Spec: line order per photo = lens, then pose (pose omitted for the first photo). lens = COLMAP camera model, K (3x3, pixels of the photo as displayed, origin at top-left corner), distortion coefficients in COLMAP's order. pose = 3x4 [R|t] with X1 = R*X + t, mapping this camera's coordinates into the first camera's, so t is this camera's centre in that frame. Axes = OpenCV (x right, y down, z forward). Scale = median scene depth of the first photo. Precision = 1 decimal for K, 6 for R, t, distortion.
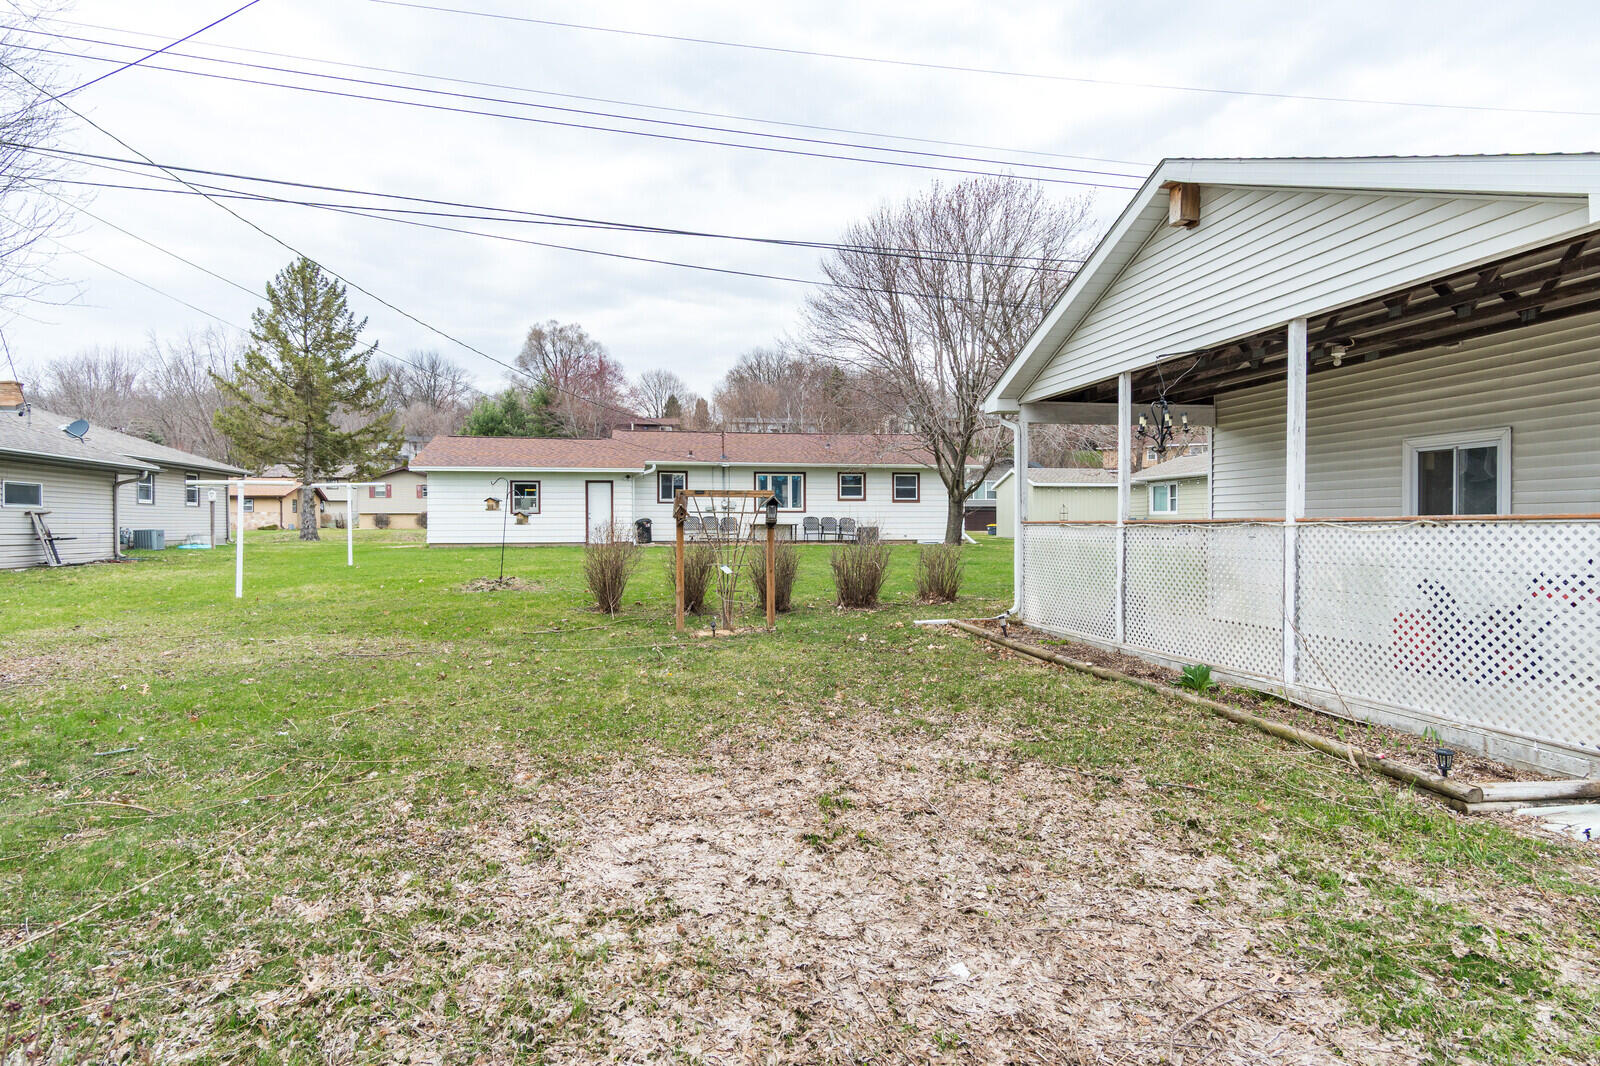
lens RADIAL K [[841.6, 0, 800.0], [0, 841.6, 533.0], [0, 0, 1]] dist [0.001086, 0.000277]
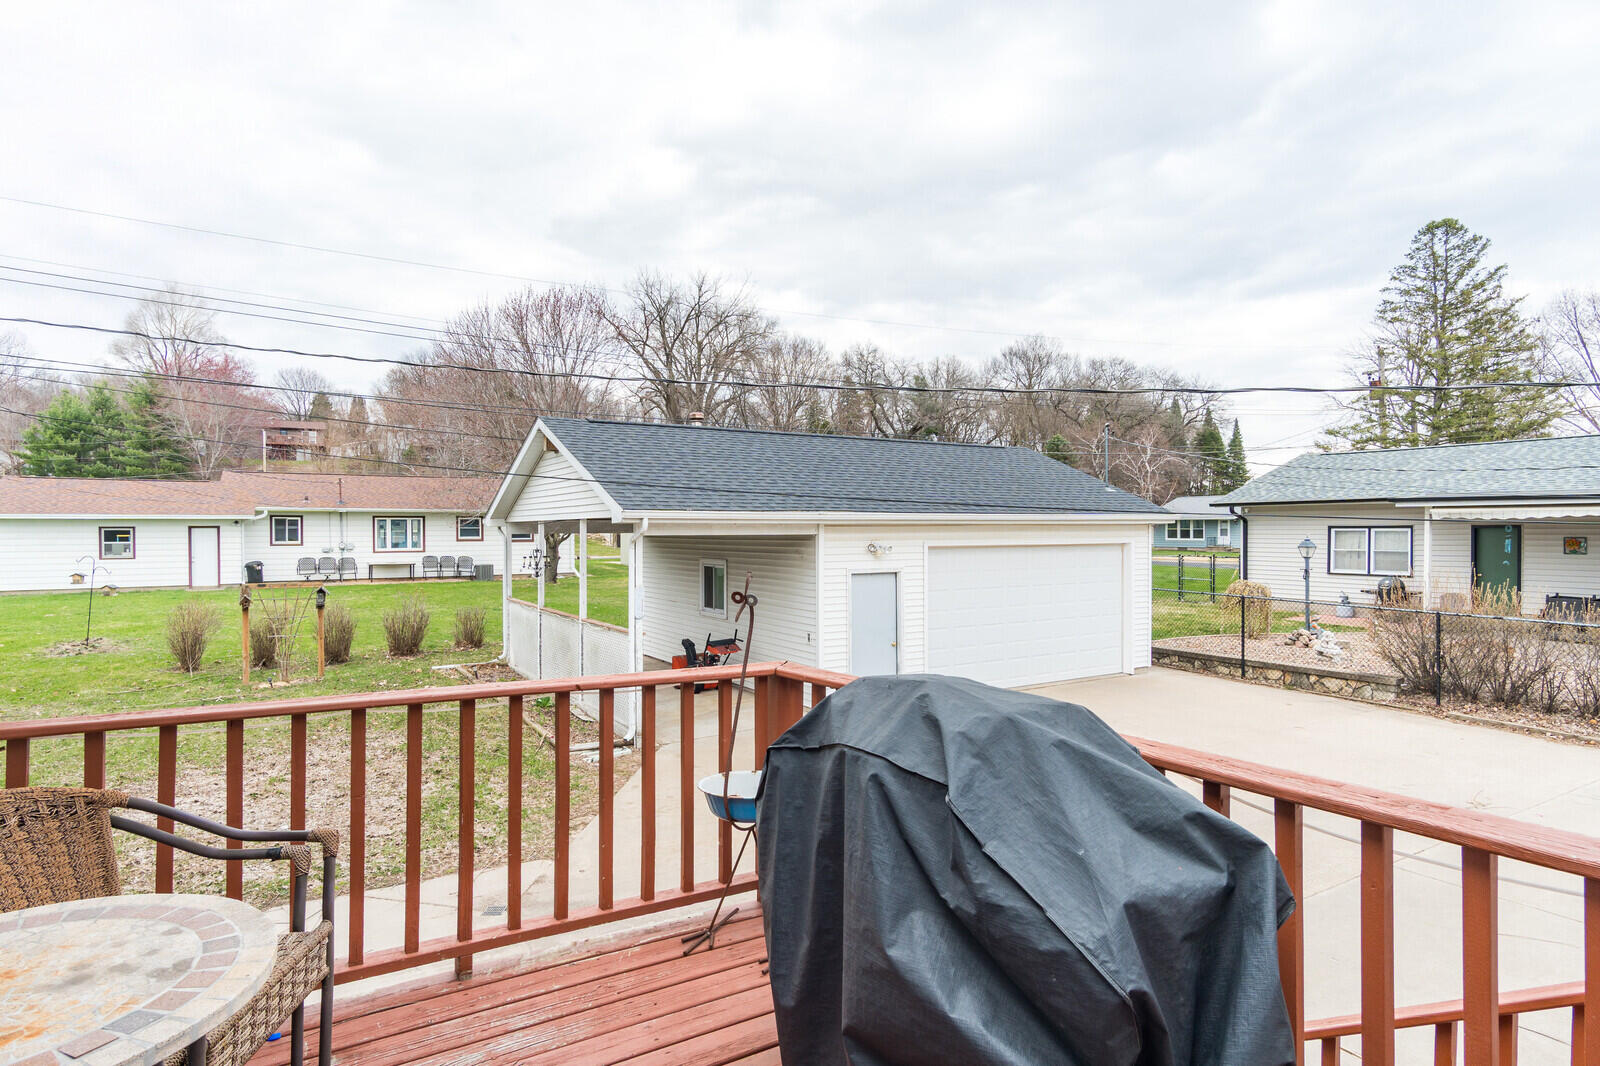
lens RADIAL K [[841.6, 0, 800.0], [0, 841.6, 533.0], [0, 0, 1]] dist [0.001086, 0.000277]
pose [[0.935893, -0.001045, 0.352284, 0.085205], [0.002337, 0.999992, -0.003242, -0.048319], [-0.352277, 0.003858, 0.935888, -0.237848]]
